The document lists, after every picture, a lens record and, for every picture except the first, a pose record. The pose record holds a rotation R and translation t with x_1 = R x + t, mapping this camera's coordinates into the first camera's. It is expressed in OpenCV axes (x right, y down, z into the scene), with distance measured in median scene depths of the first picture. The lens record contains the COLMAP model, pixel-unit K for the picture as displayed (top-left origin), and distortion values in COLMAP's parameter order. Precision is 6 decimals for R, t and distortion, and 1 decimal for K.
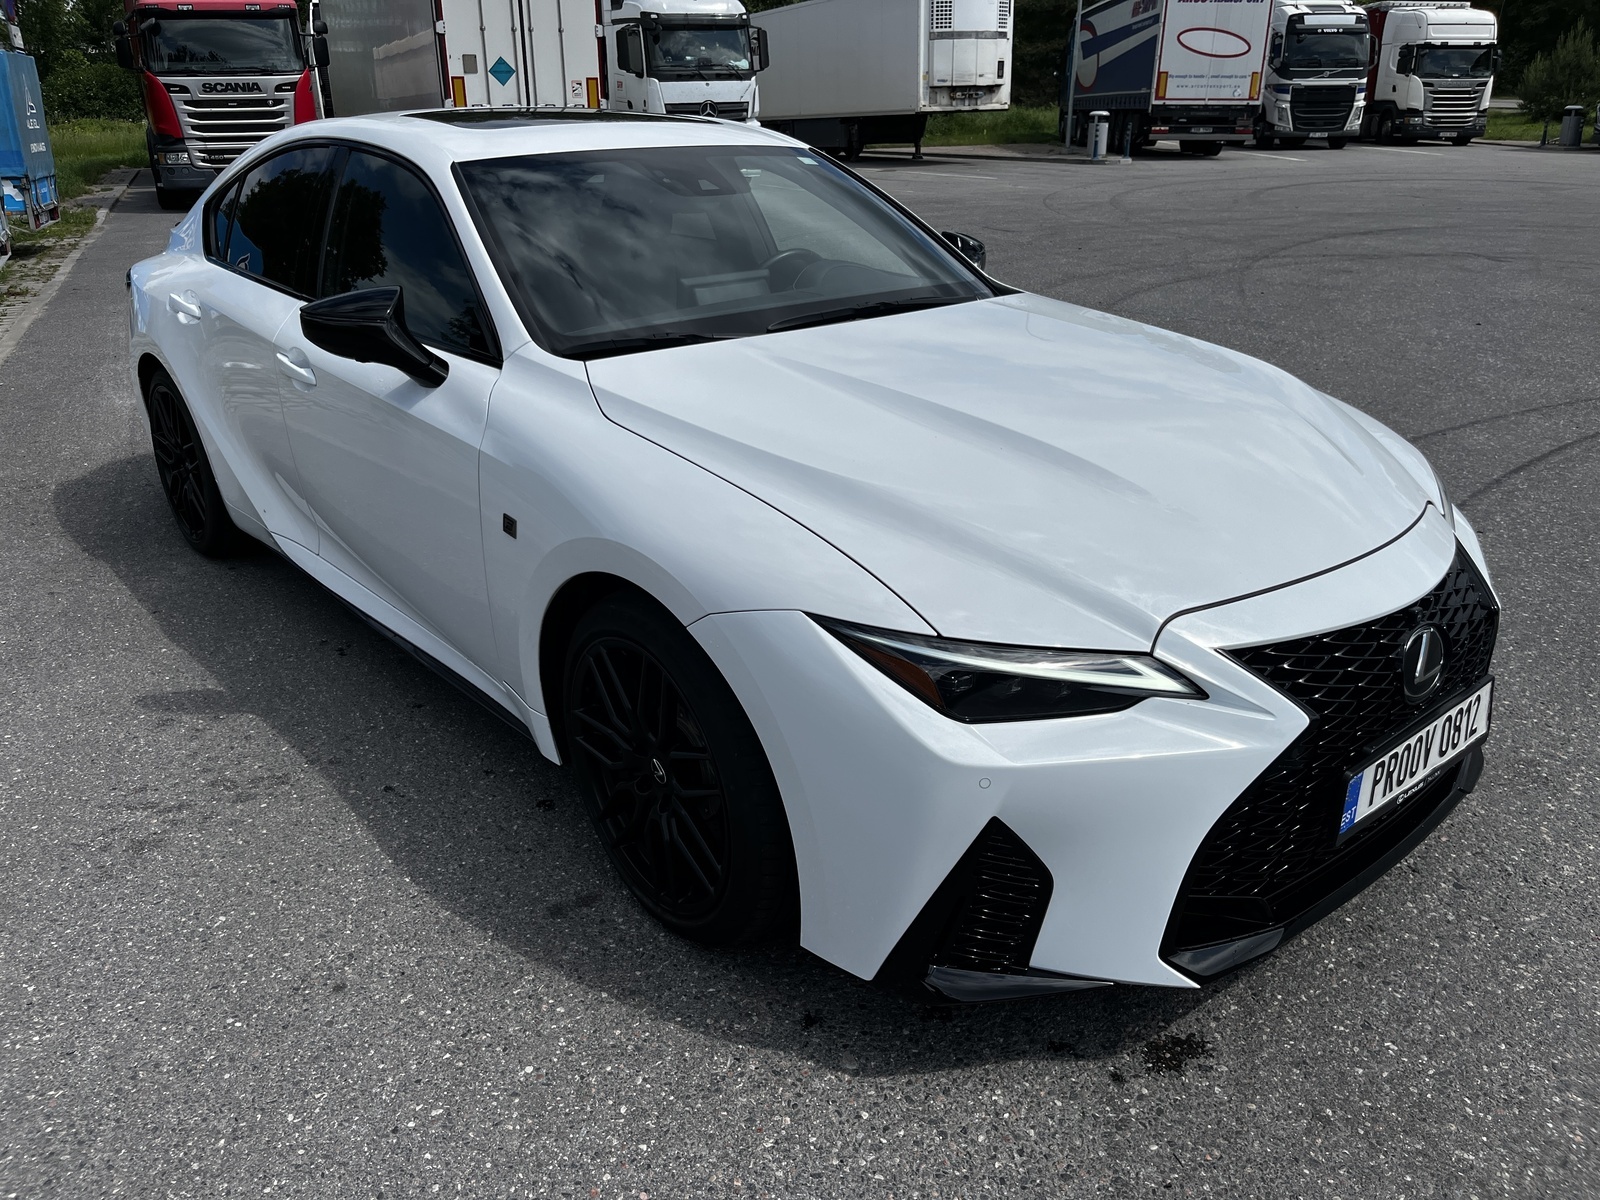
lens RADIAL K [[1249.5, 0, 800.2], [0, 1249.5, 601.8], [0, 0, 1]] dist [-0.010638, -0.008817]
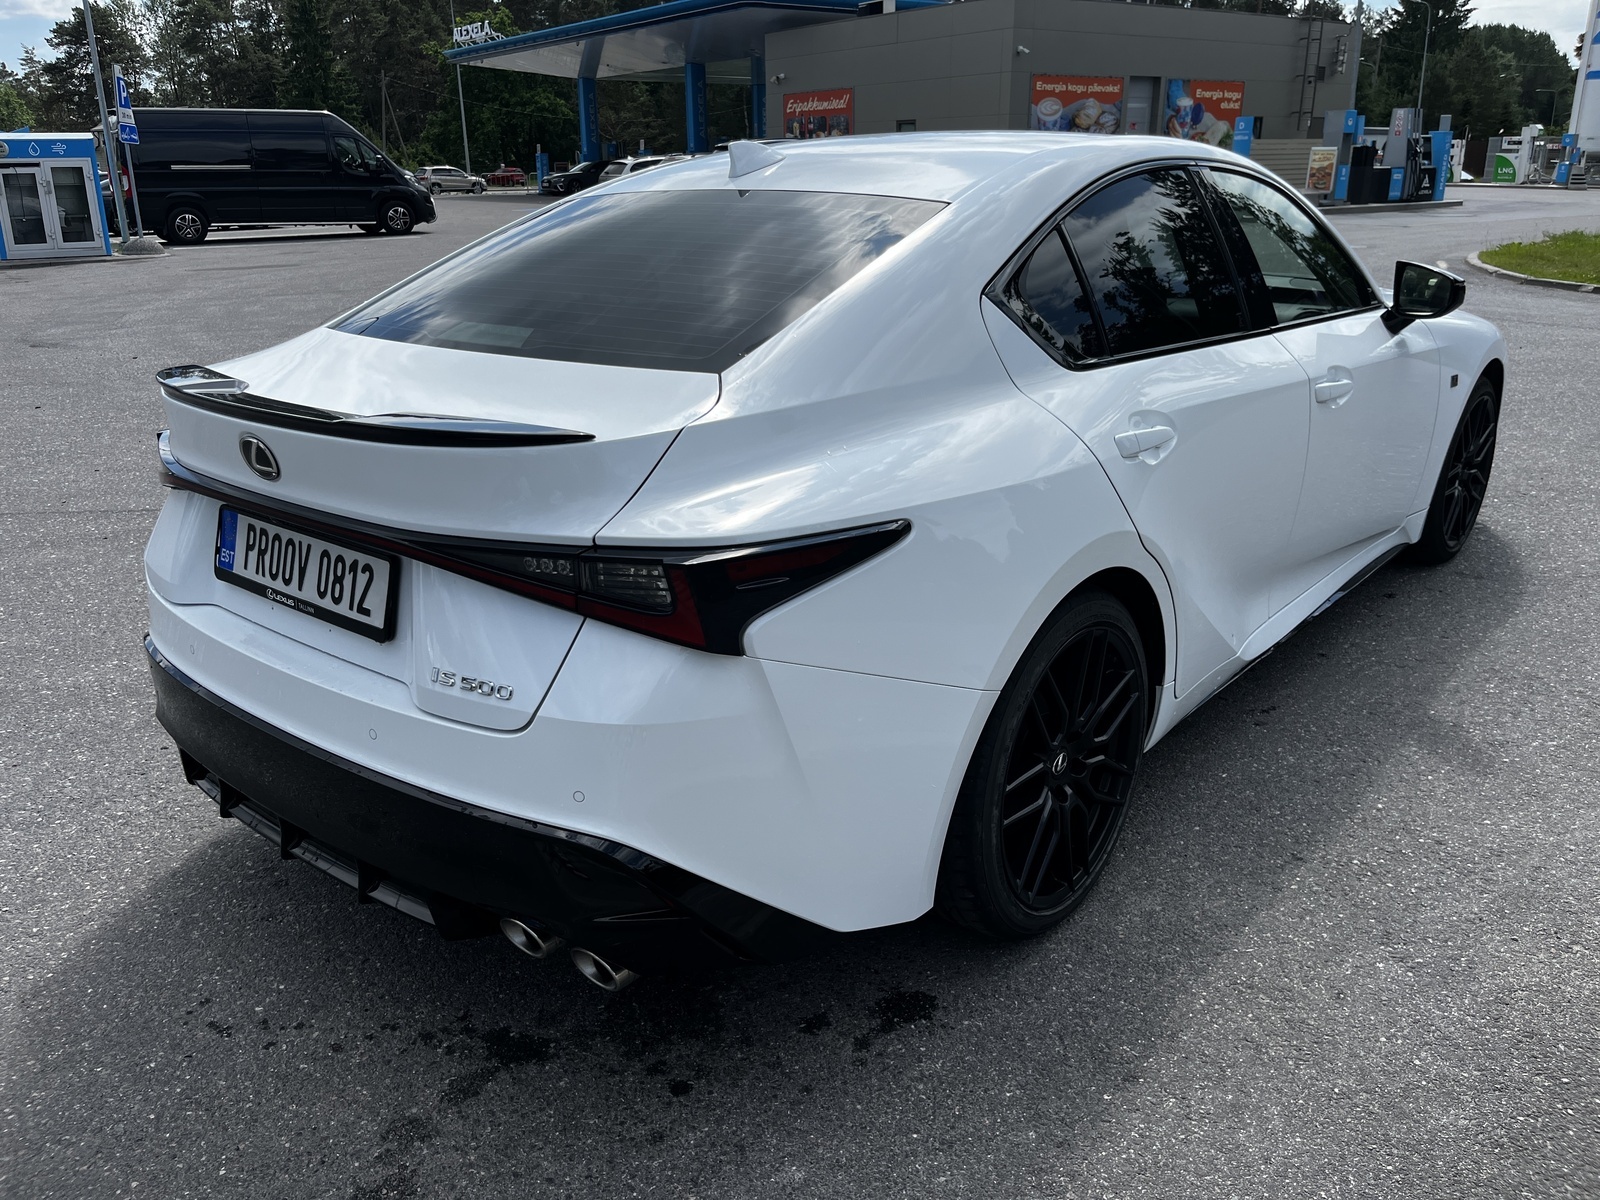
lens RADIAL K [[1249.5, 0, 793.5], [0, 1249.5, 596.5], [0, 0, 1]] dist [-0.010638, -0.008817]
pose [[-0.162004, -0.310176, 0.936774, -1.130077], [0.388018, 0.852822, 0.349481, -0.479604], [-0.907302, 0.420102, -0.017807, 1.286316]]
